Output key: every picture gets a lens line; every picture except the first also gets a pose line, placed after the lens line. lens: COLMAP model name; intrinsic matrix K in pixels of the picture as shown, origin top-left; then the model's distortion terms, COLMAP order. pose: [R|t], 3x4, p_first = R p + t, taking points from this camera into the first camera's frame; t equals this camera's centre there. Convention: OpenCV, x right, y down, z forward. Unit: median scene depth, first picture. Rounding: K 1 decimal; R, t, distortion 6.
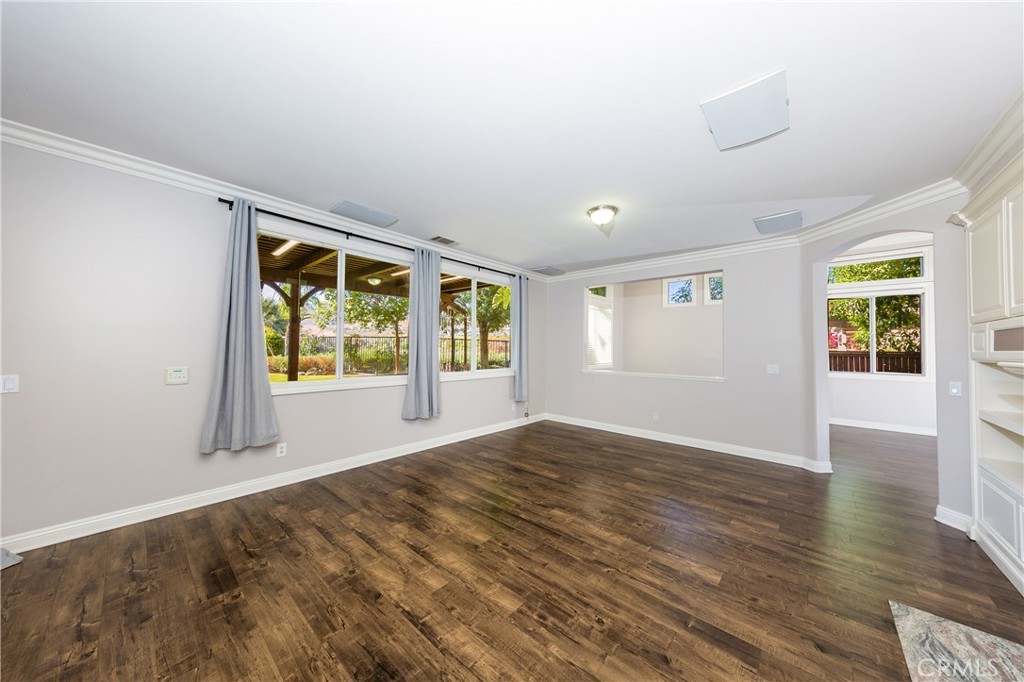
lens RADIAL K [[338.5, 0, 508.8], [0, 338.5, 345.0], [0, 0, 1]] dist [0.007764, -0.000146]
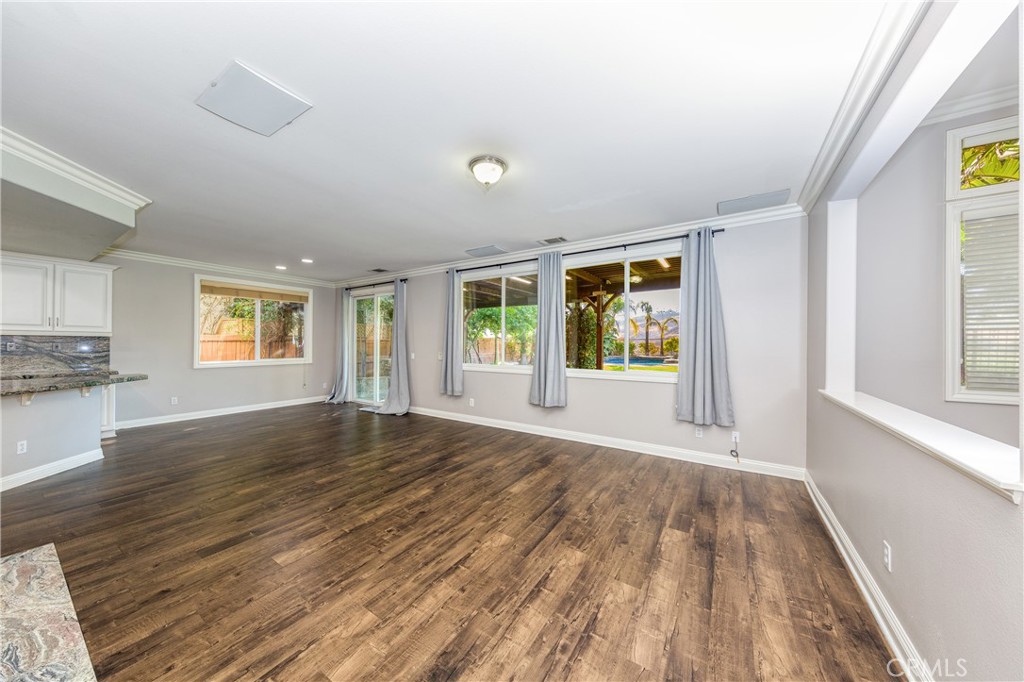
lens RADIAL K [[338.5, 0, 508.8], [0, 338.5, 345.0], [0, 0, 1]] dist [0.007764, -0.000146]
pose [[0.145927, -0.009218, -0.989252, 1.457347], [0.006008, 0.999946, -0.008432, 0.048743], [0.989277, -0.004713, 0.145975, 1.296809]]
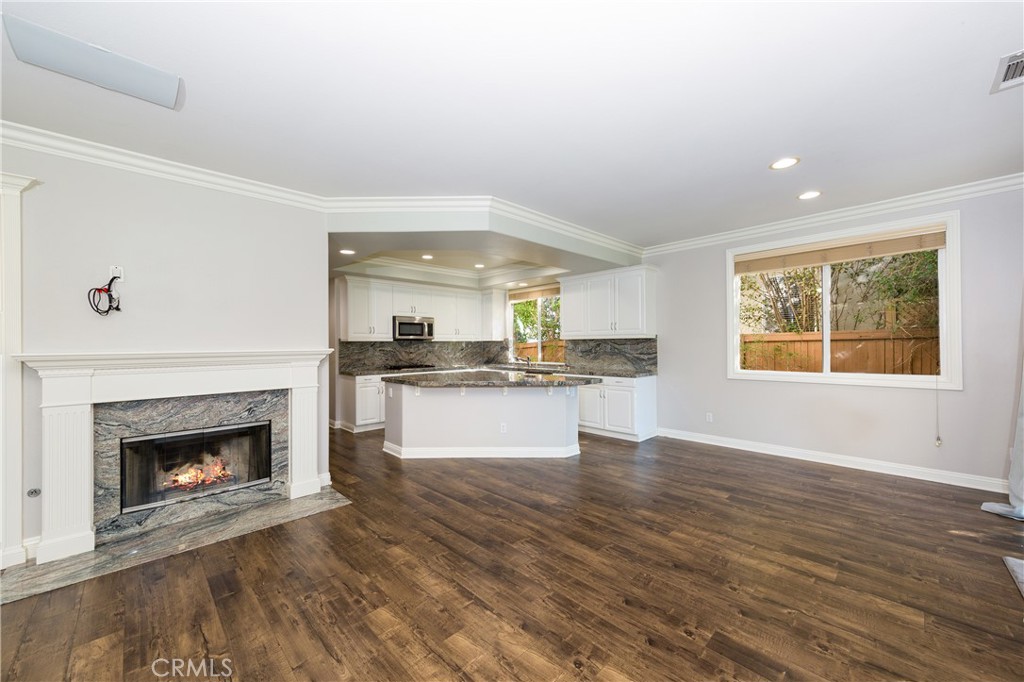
lens RADIAL K [[387.6, 0, 509.9], [0, 387.6, 342.8], [0, 0, 1]] dist [0.015023, 0.000057]
pose [[-0.997663, 0.000176, 0.068333, -0.322054], [-0.000454, 0.999957, -0.009210, 0.013582], [-0.068332, -0.009219, -0.997620, 1.559694]]
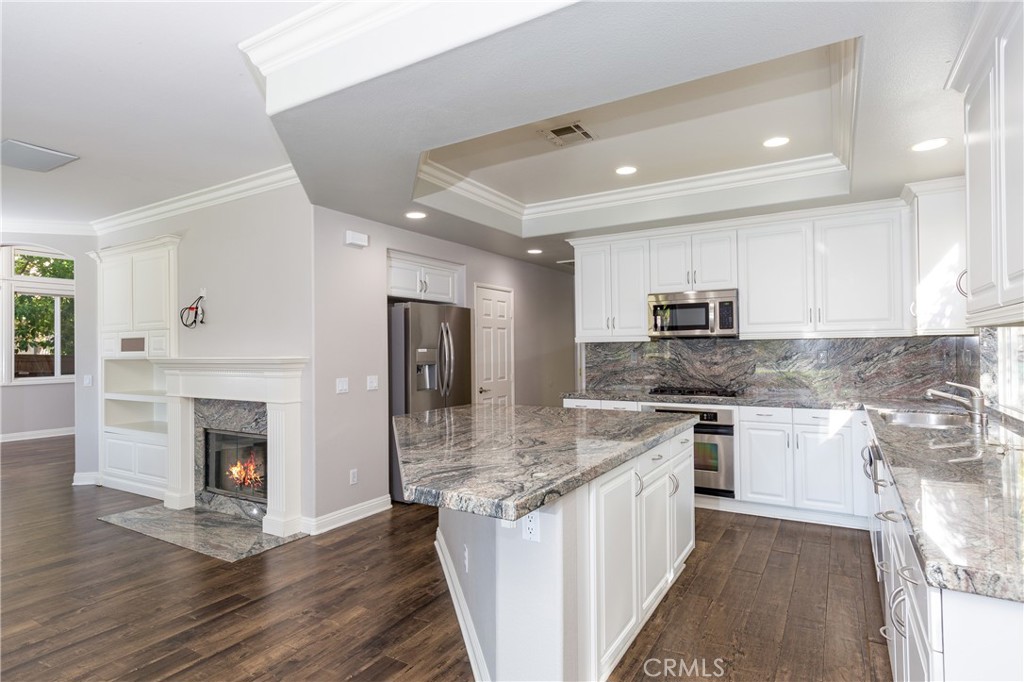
lens RADIAL K [[538.9, 0, 528.6], [0, 538.9, 348.1], [0, 0, 1]] dist [0.001833, 0.000332]
pose [[-0.207534, 0.000287, 0.978228, -1.247782], [0.004053, 0.999992, 0.000566, 0.000705], [-0.978219, 0.004082, -0.207533, -0.283681]]
